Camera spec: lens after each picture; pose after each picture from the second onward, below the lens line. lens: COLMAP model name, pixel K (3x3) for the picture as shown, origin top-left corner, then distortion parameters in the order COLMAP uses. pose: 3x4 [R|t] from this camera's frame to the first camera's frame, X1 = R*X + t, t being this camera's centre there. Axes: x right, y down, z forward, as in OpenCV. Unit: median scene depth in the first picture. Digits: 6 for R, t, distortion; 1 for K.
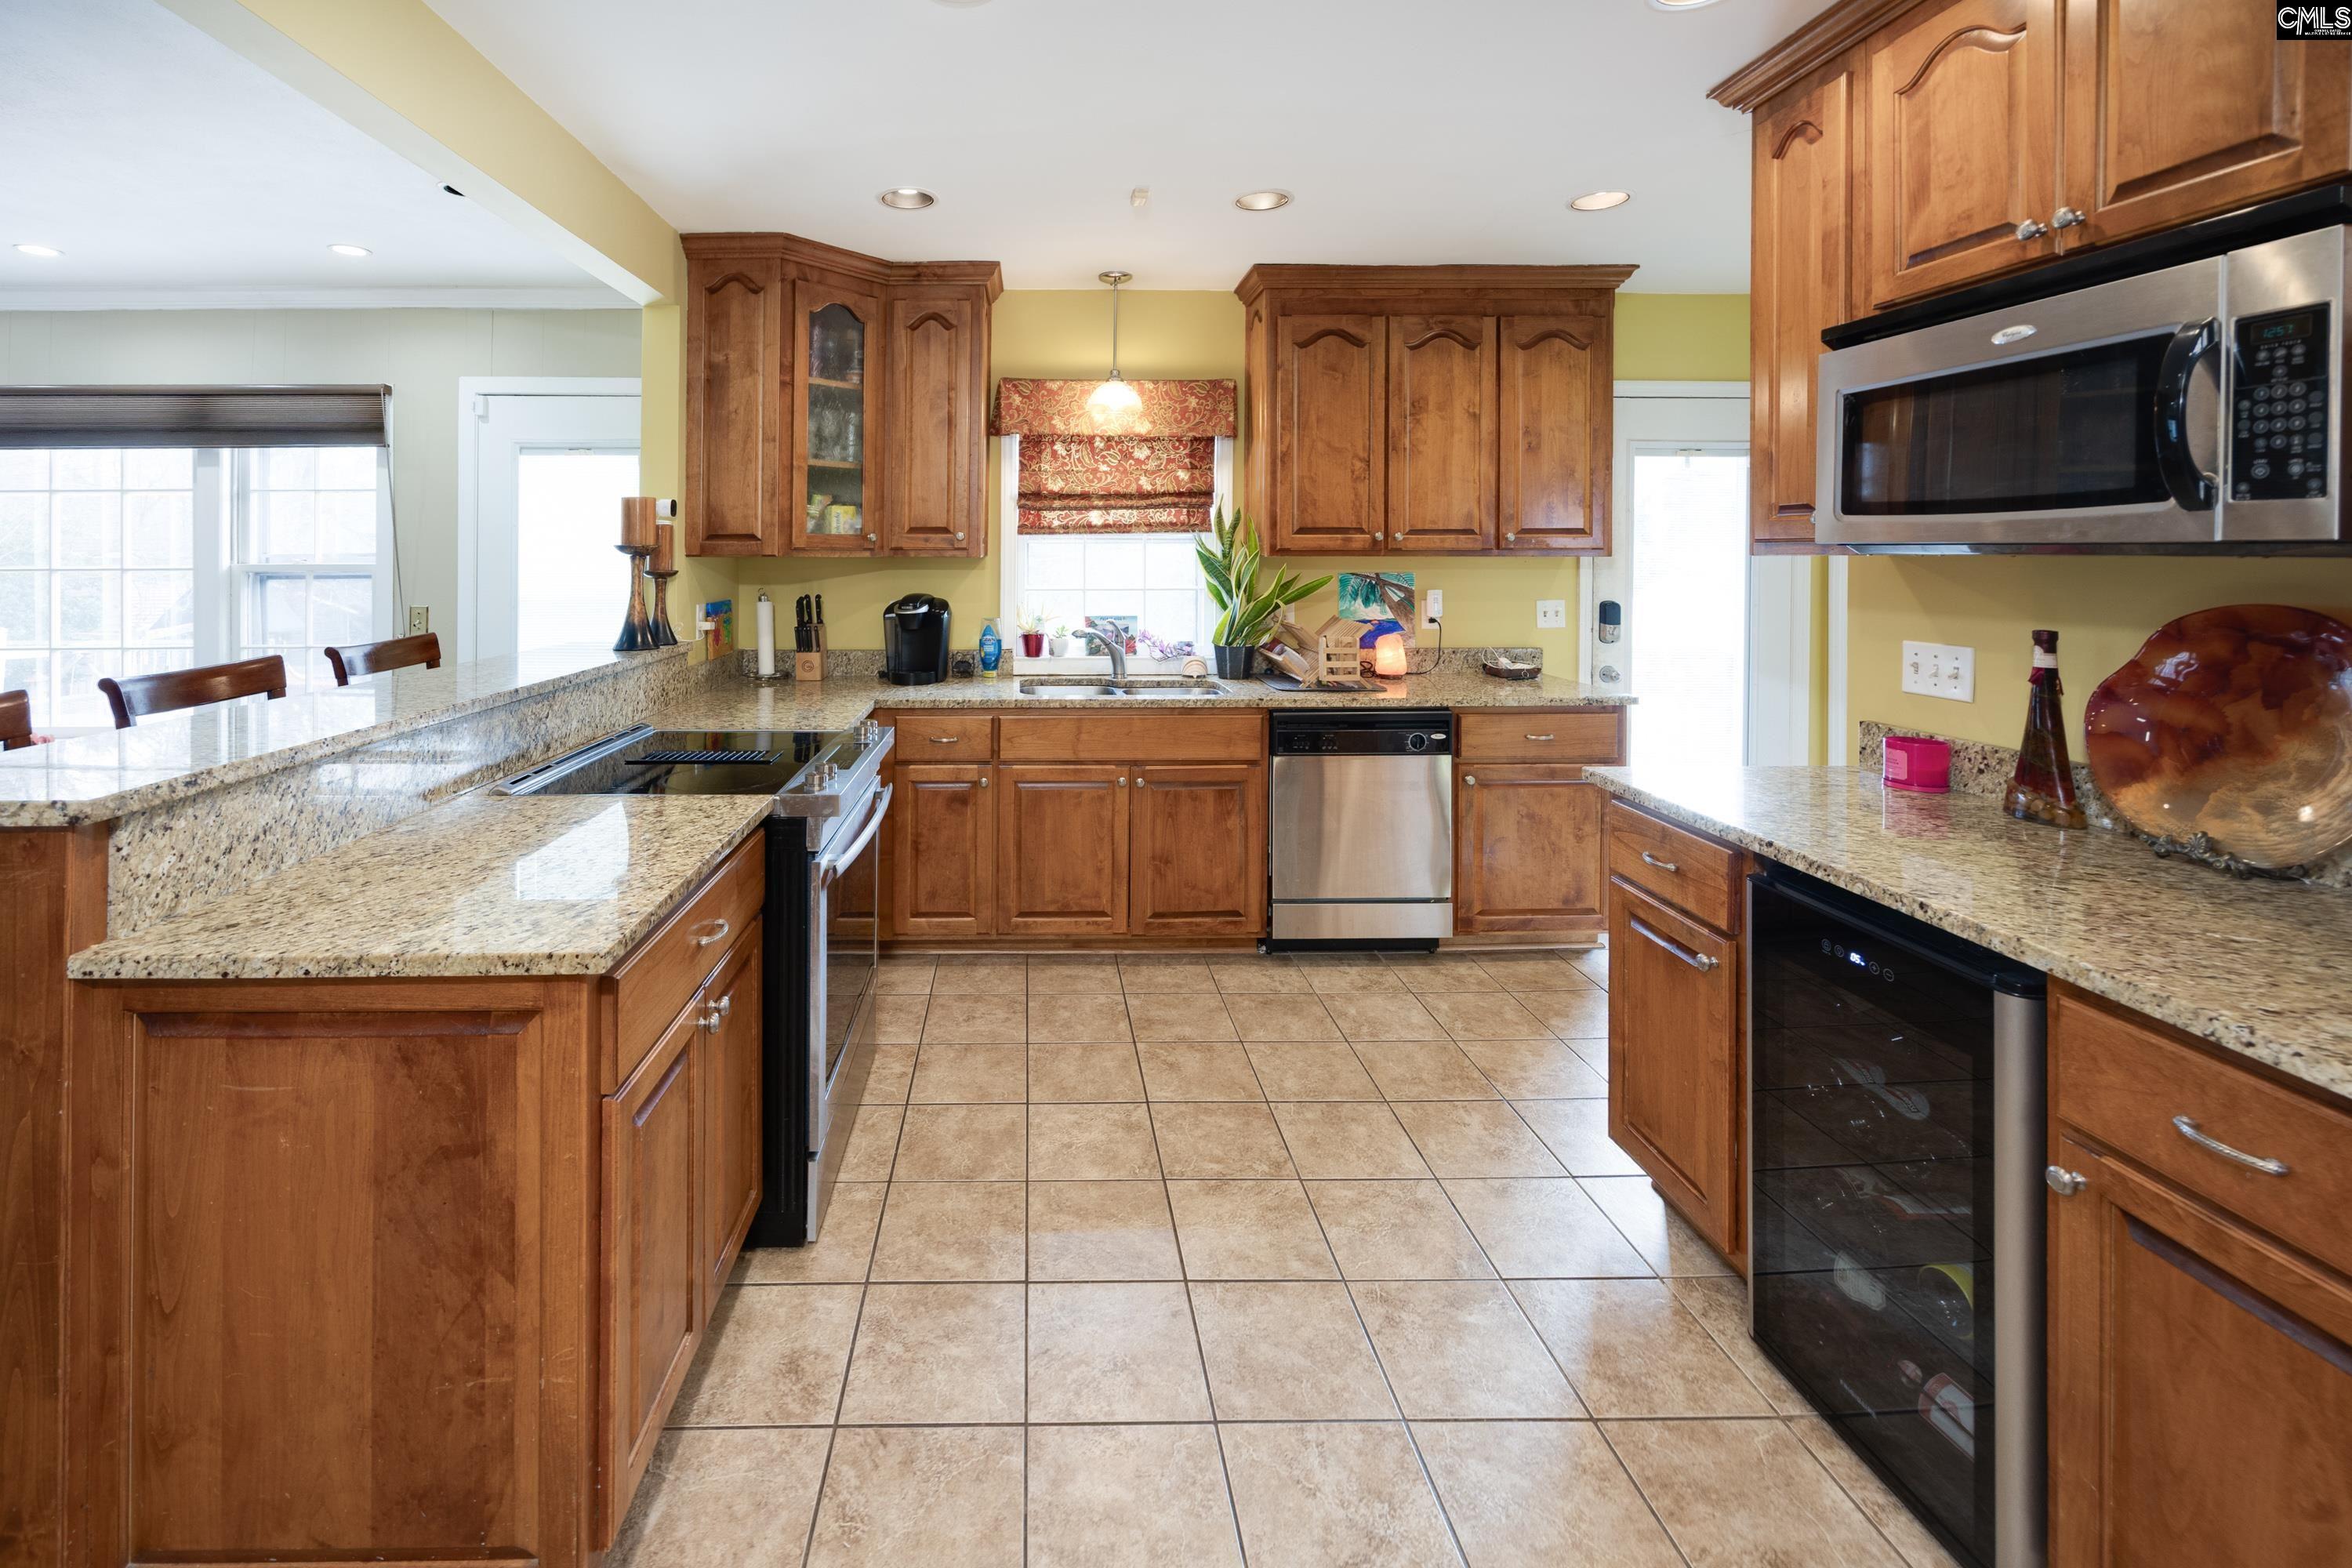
lens RADIAL K [[966.4, 0, 1068.6], [0, 966.4, 570.2], [0, 0, 1]] dist [-0.001900, -0.000081]
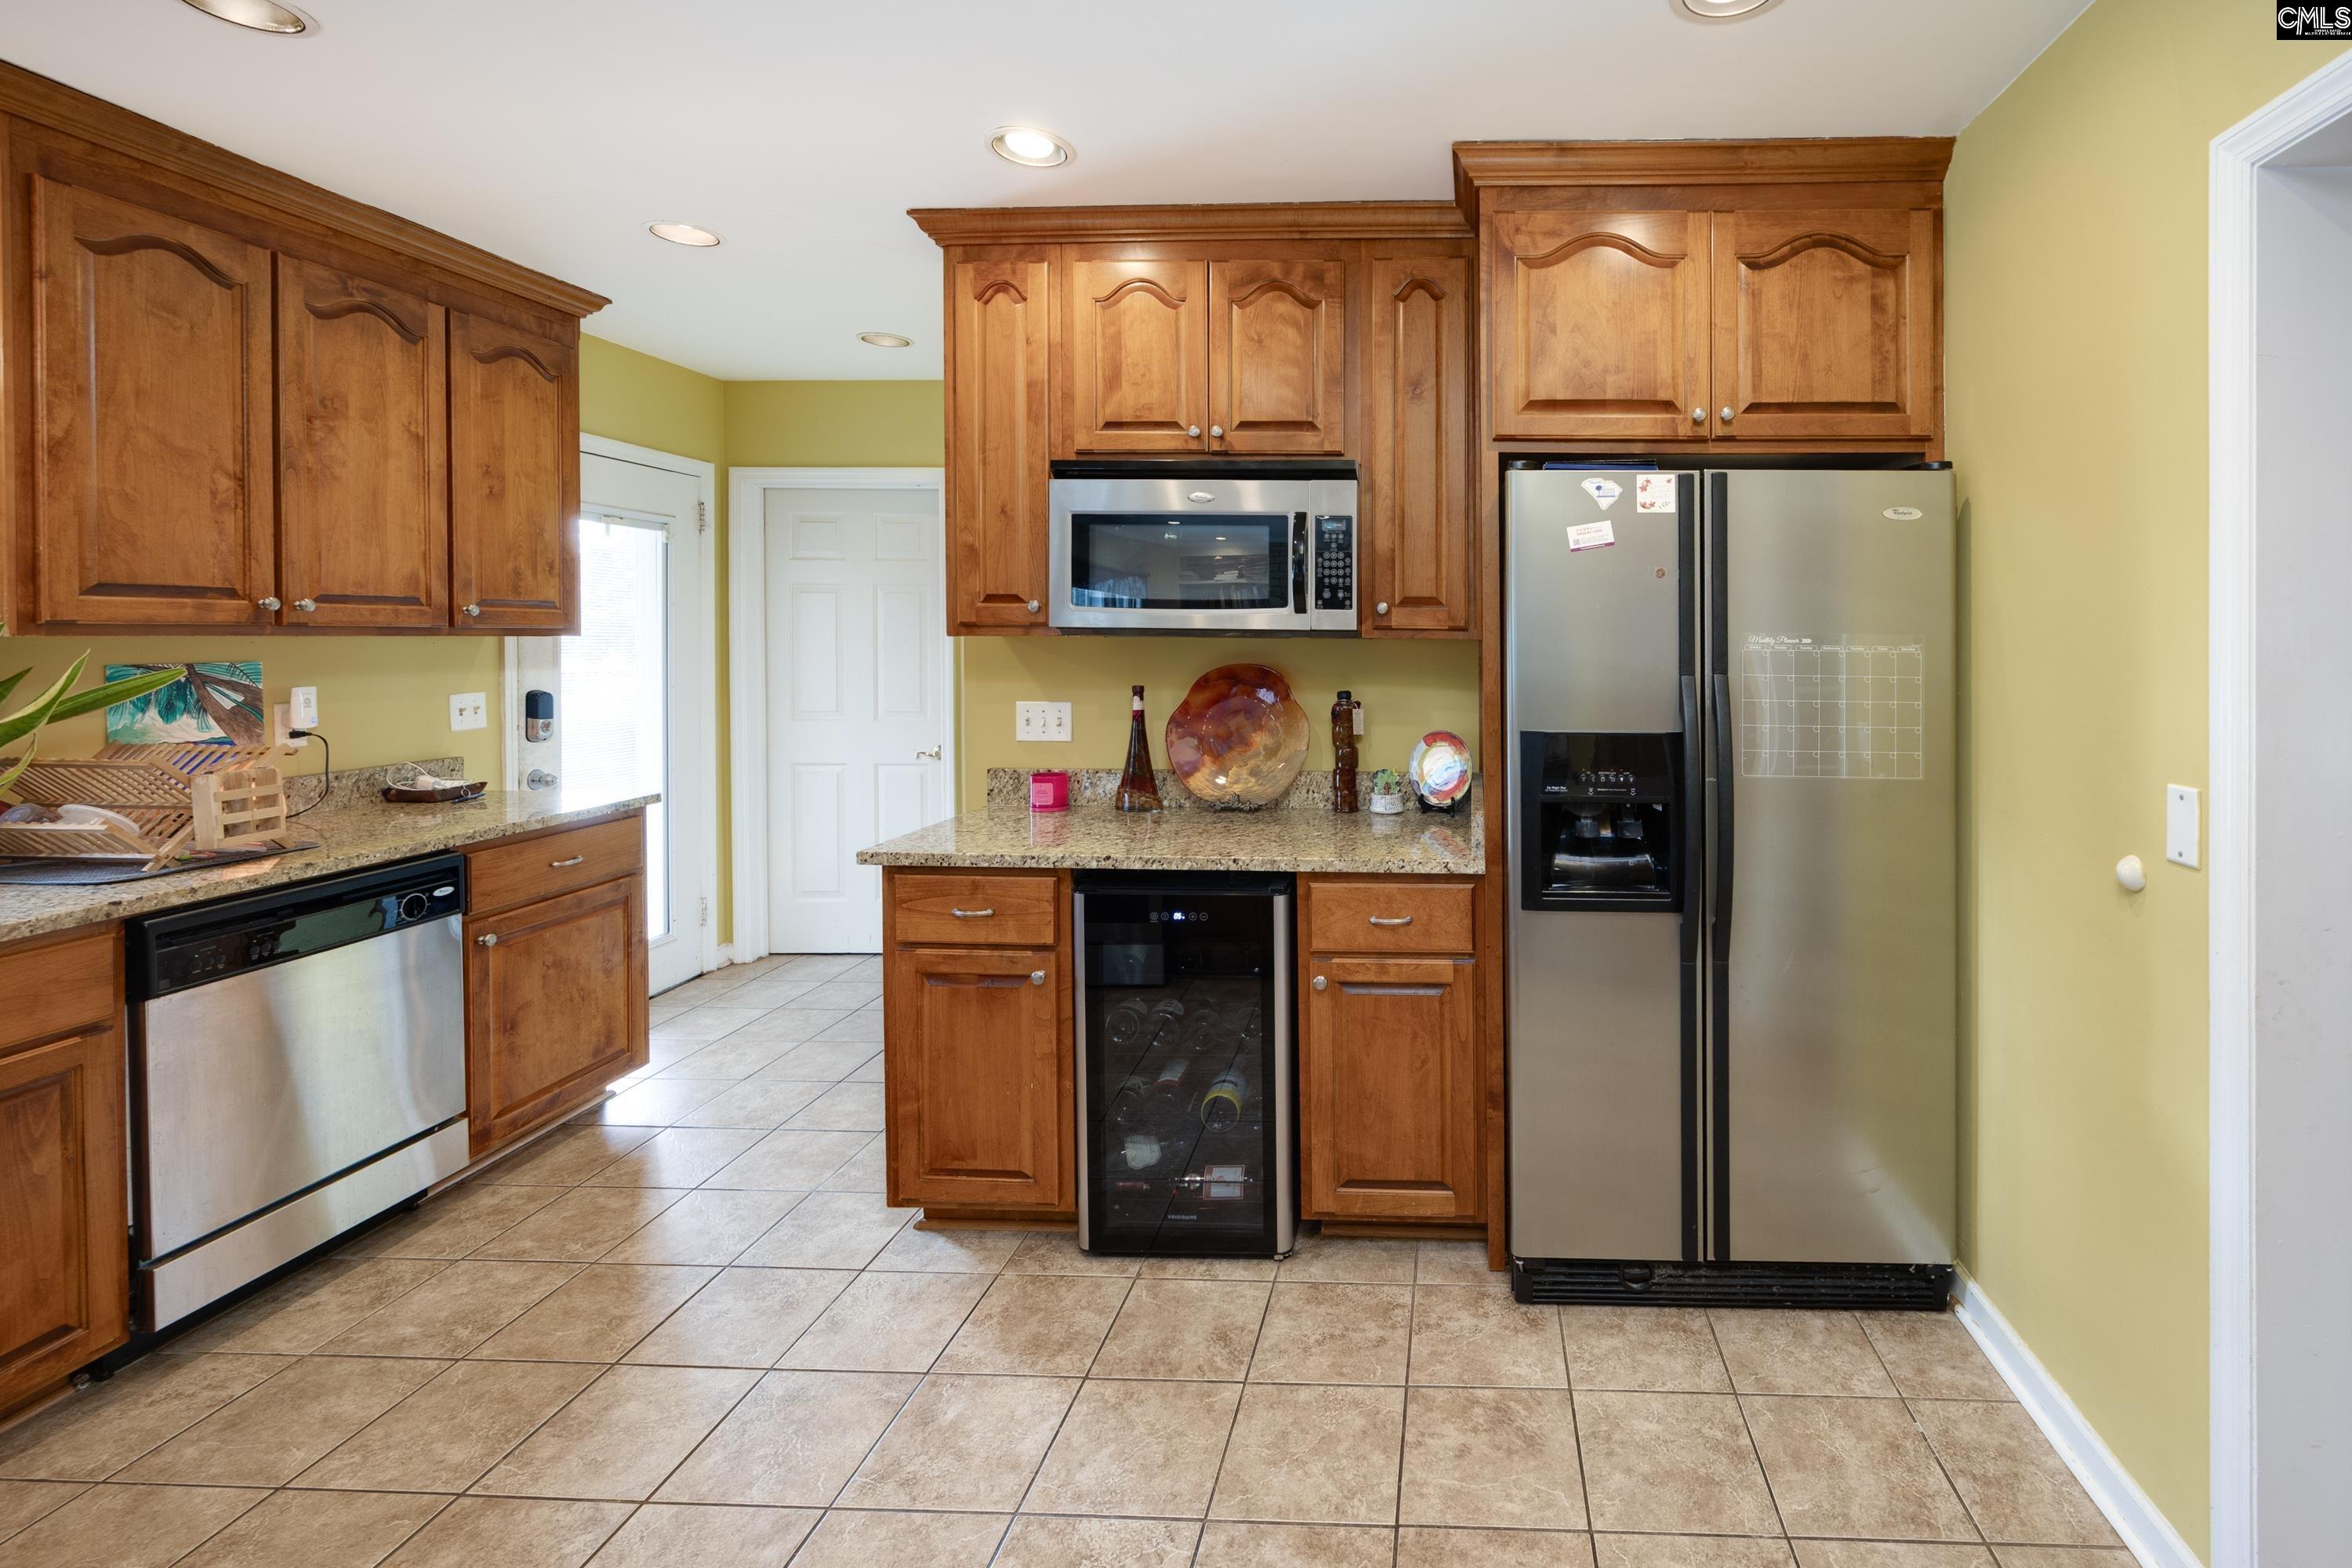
lens RADIAL K [[1033.6, 0, 1401.4], [0, 1033.6, 655.9], [0, 0, 1]] dist [-0.011963, 0.000477]
pose [[0.065378, -0.018774, 0.997684, -0.302714], [0.011976, 0.999766, 0.018028, -0.004663], [-0.997789, 0.010770, 0.065588, 0.244683]]
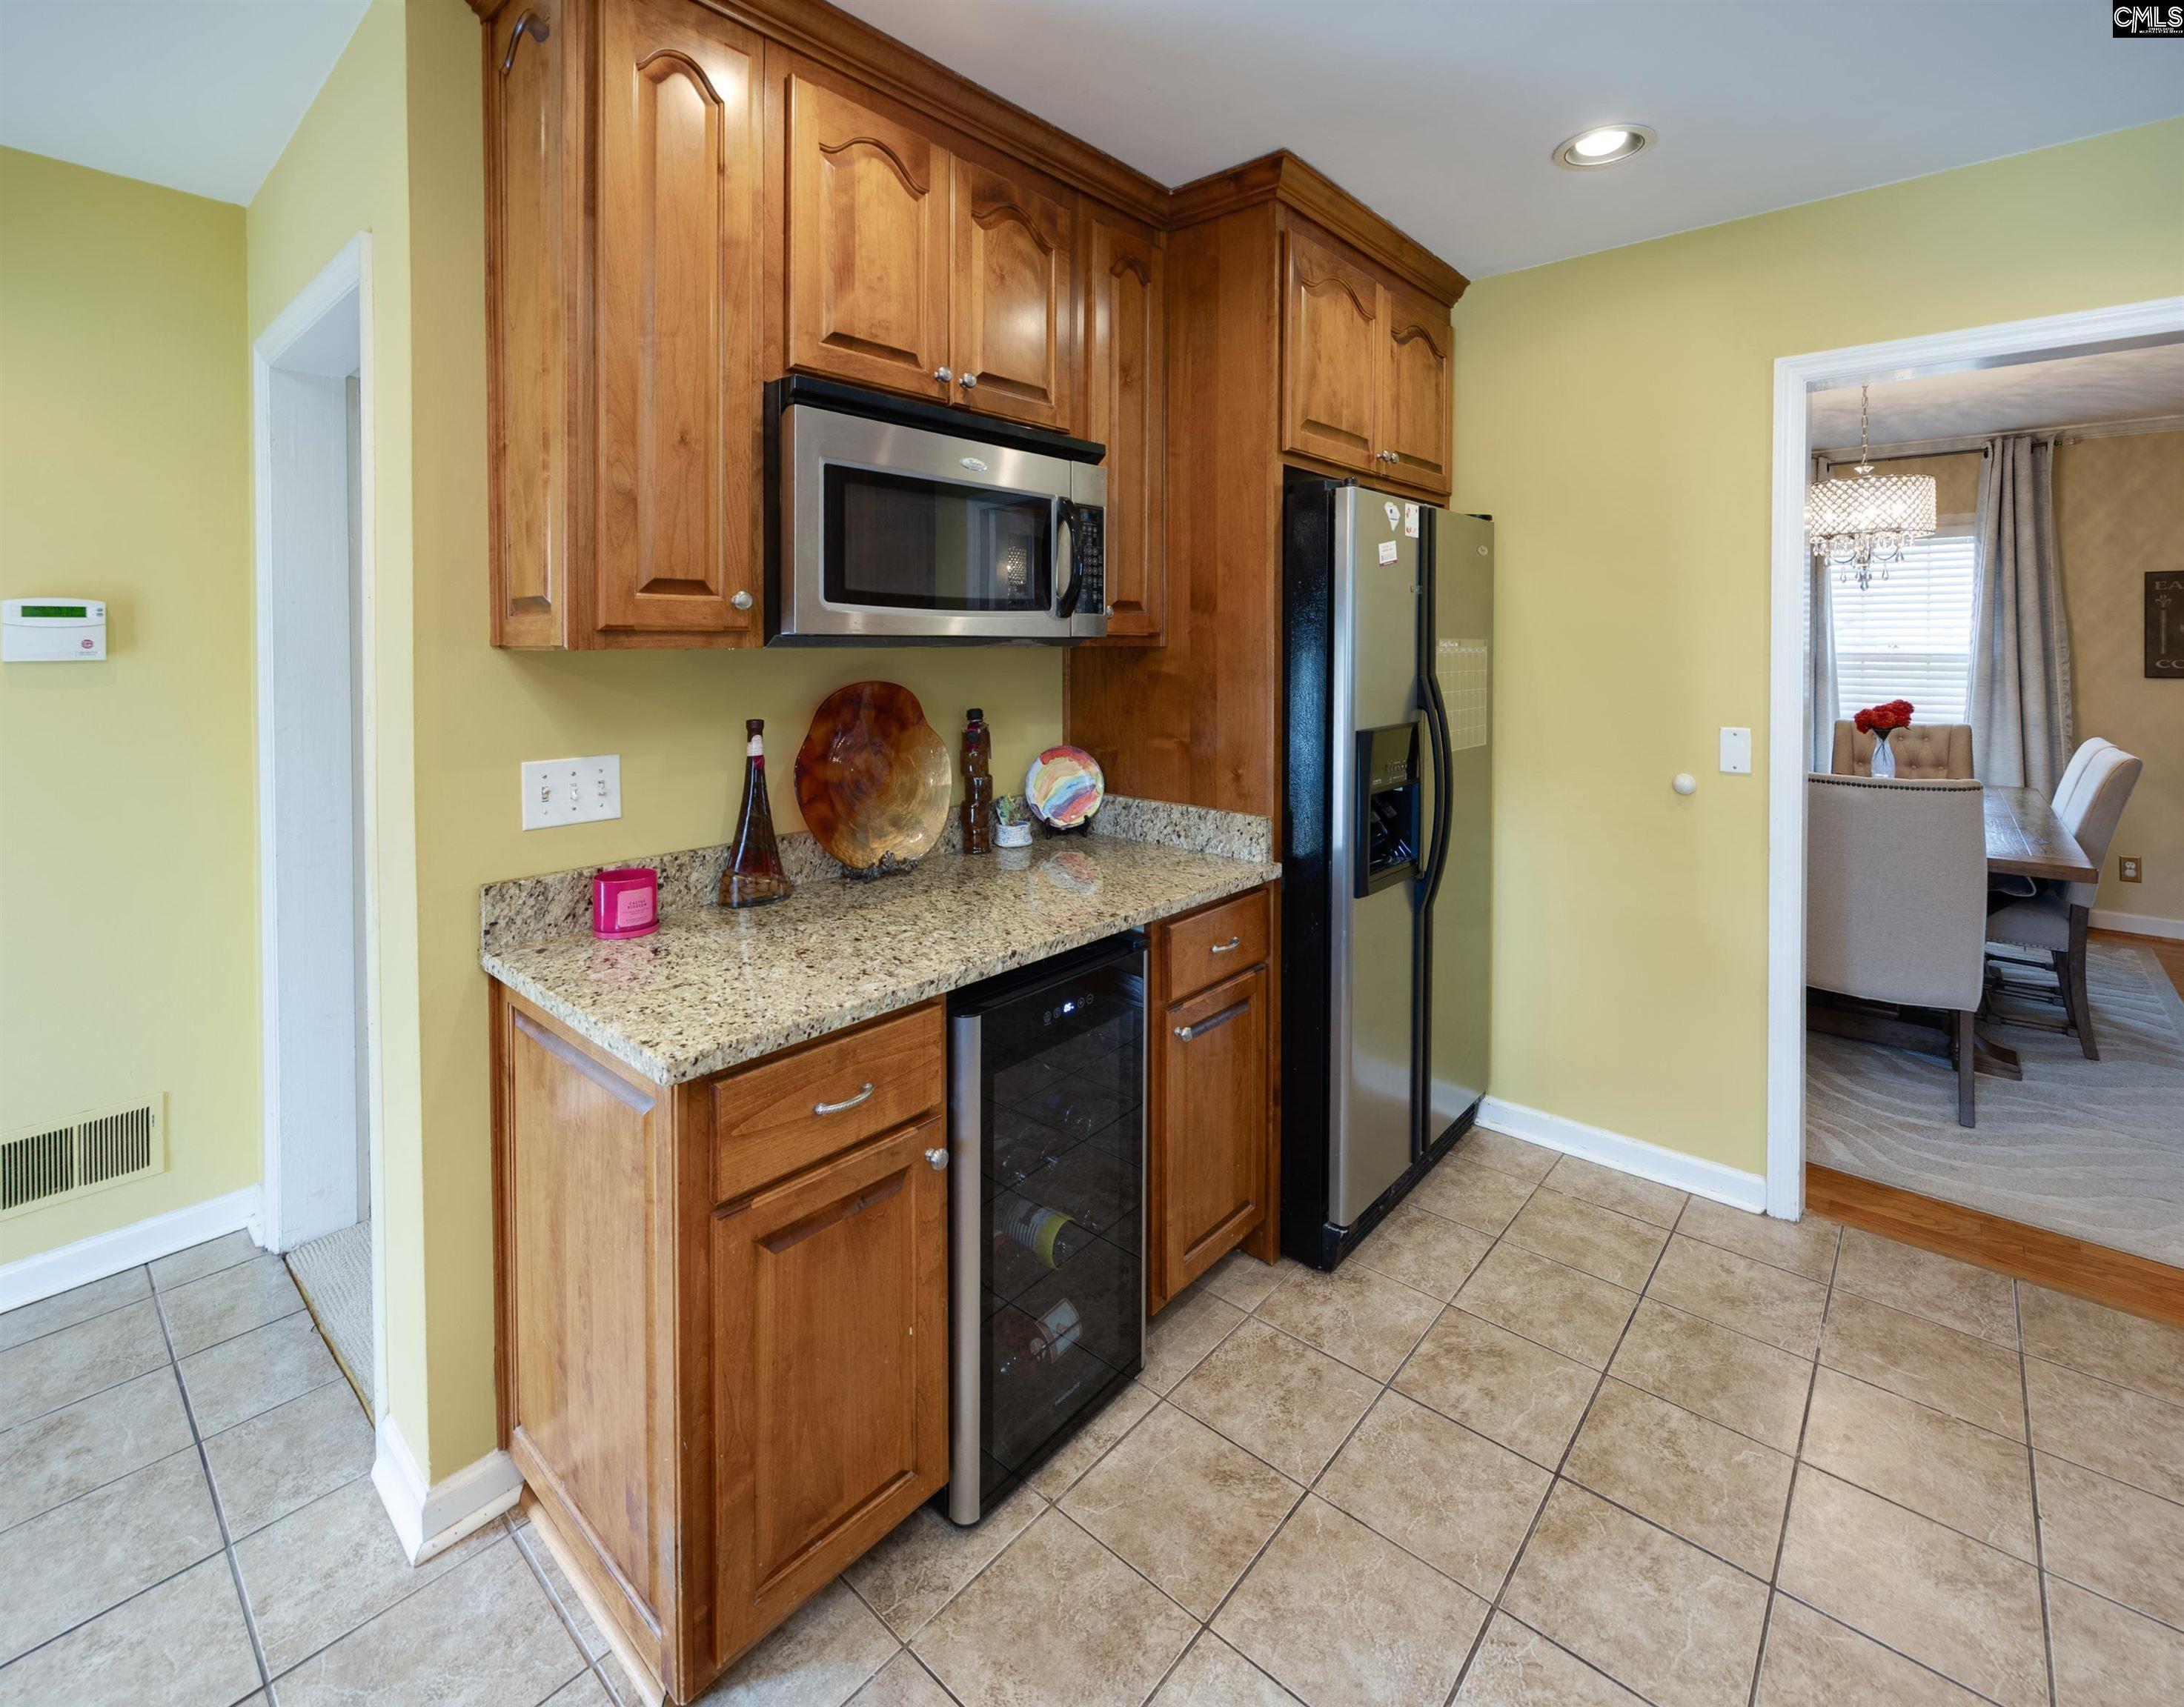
lens RADIAL K [[1006.3, 0, 1104.3], [0, 1006.3, 662.4], [0, 0, 1]] dist [-0.005731, 0.000203]
pose [[-0.738575, -0.011779, 0.674068, 0.002454], [0.014152, 0.999356, 0.032970, -0.015223], [-0.674022, 0.033890, -0.737933, 0.792538]]
